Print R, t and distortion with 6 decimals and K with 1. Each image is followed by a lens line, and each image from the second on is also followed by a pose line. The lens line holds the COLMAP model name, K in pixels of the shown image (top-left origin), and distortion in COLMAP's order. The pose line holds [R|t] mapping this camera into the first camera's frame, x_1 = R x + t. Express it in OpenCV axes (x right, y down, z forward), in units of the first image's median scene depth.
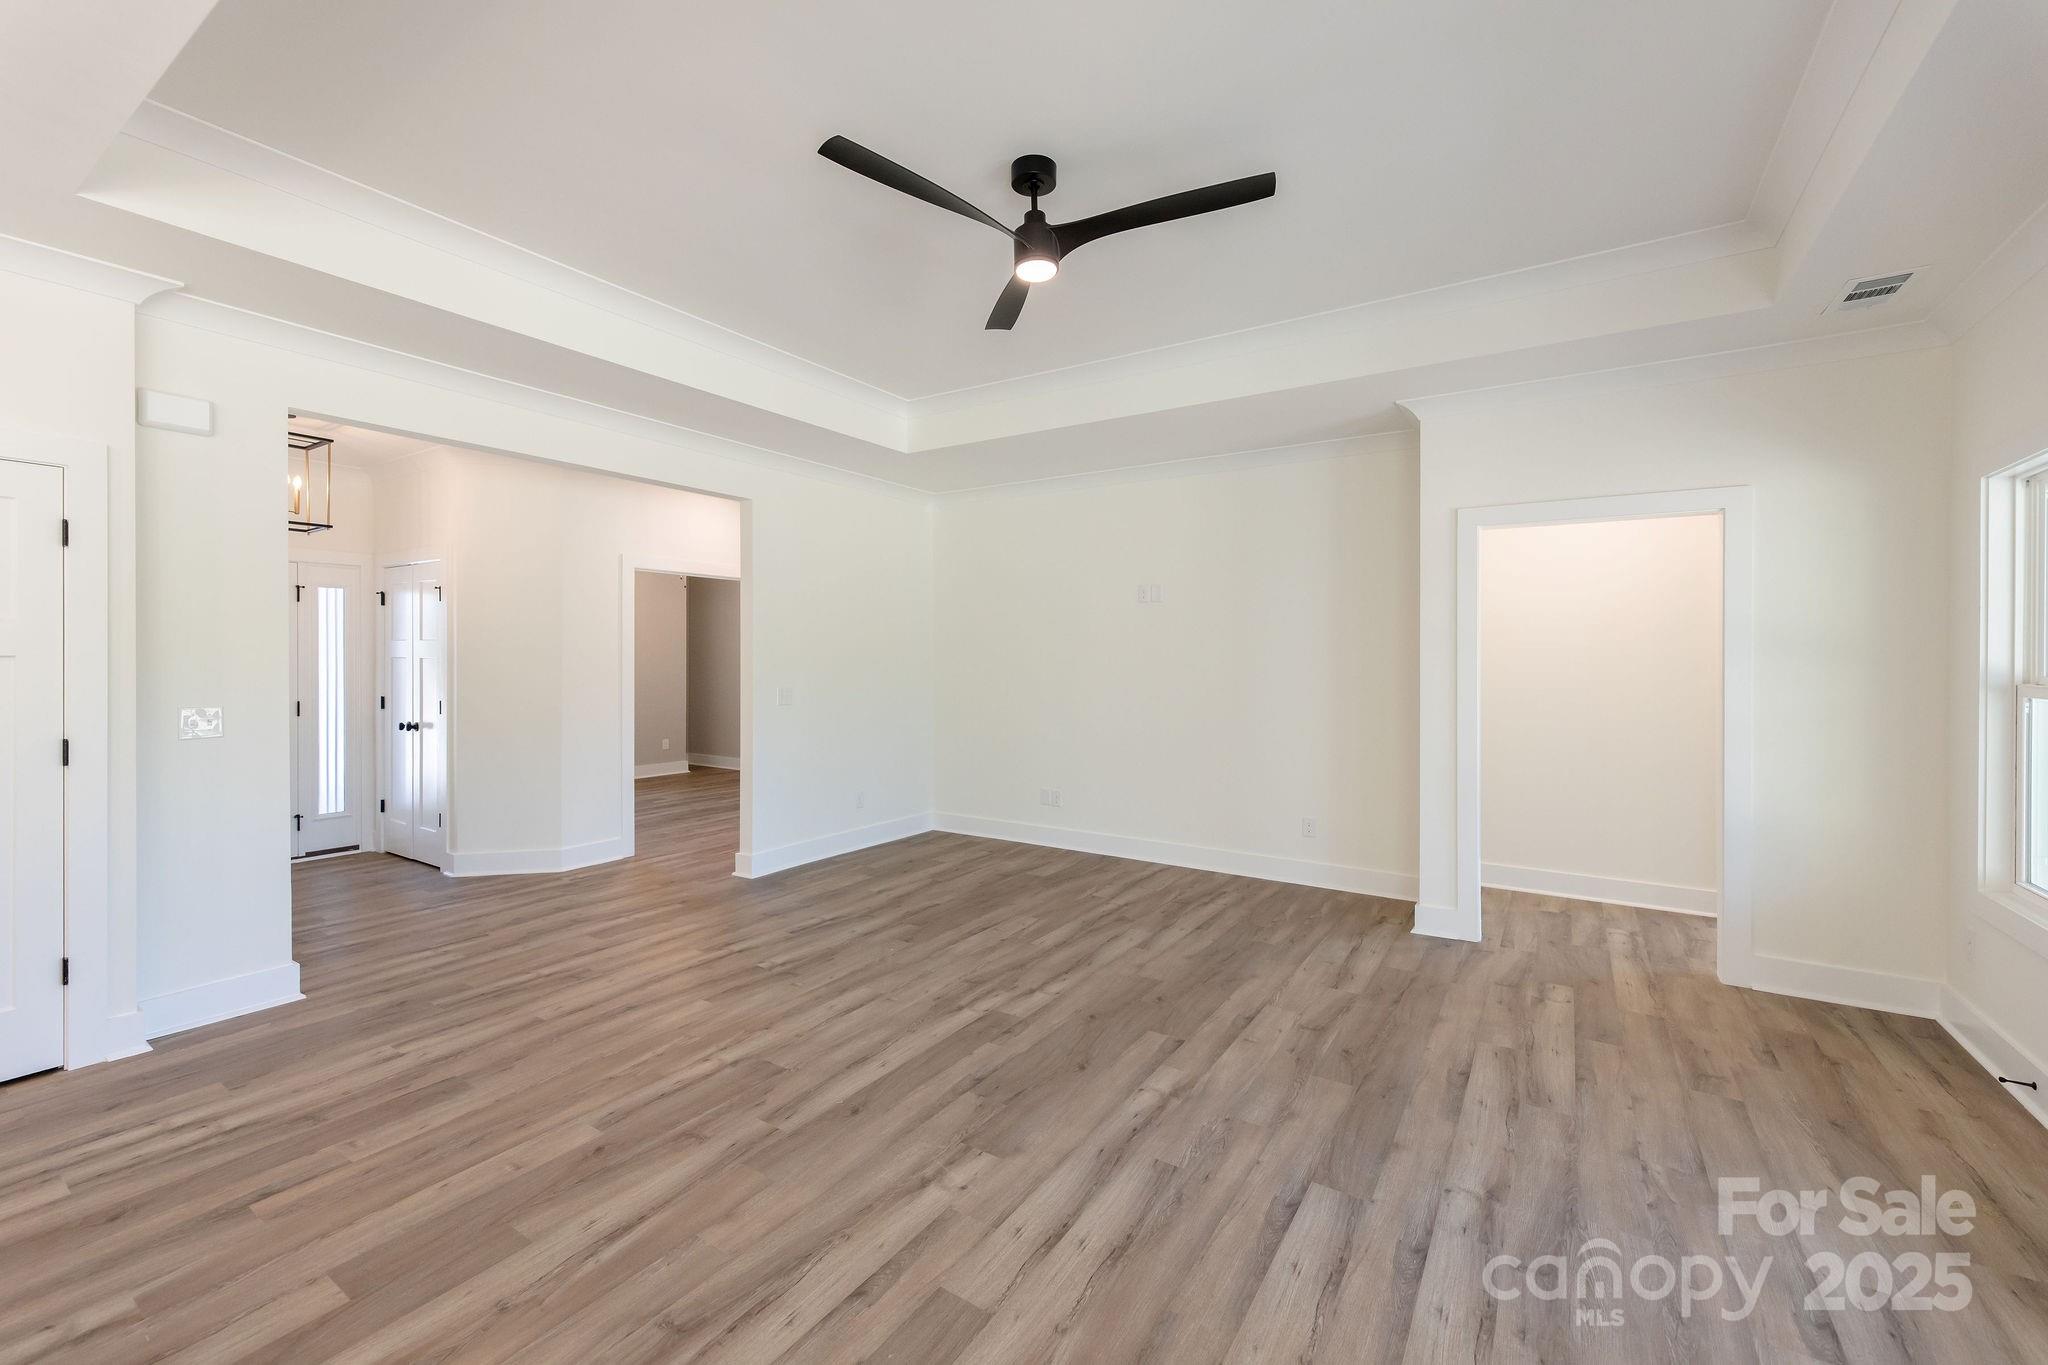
lens RADIAL K [[843.2, 0, 1037.1], [0, 843.2, 672.1], [0, 0, 1]] dist [0.003355, -0.000193]
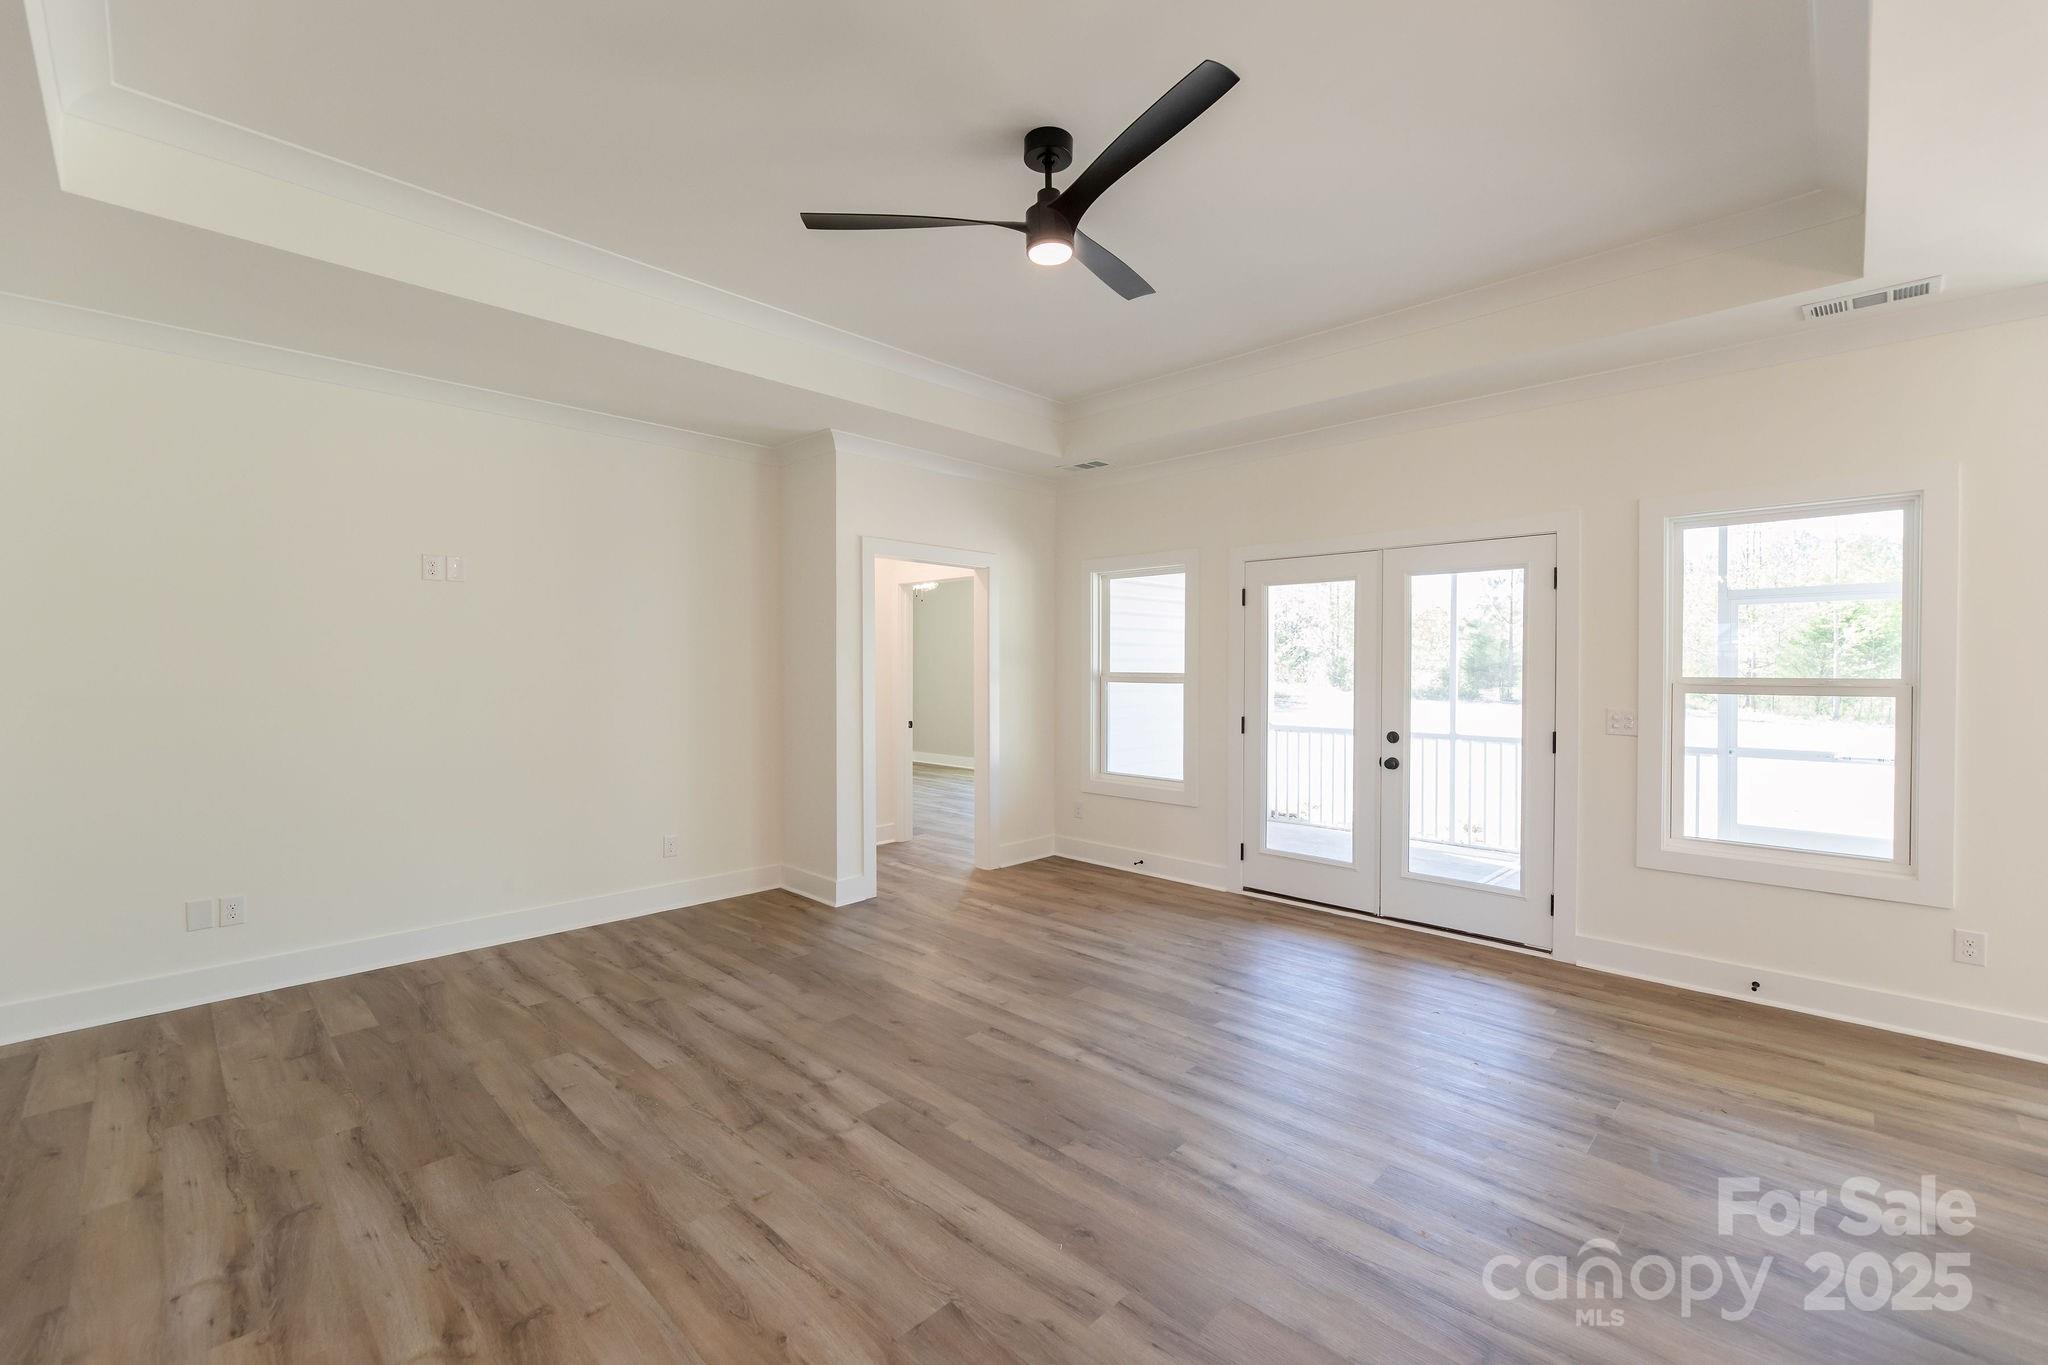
lens RADIAL K [[843.2, 0, 1037.1], [0, 843.2, 672.1], [0, 0, 1]] dist [0.003355, -0.000193]
pose [[0.196661, -0.011564, 0.980403, -0.705478], [0.012981, 0.999874, 0.009190, -0.006641], [-0.980386, 0.010919, 0.196786, 0.631038]]
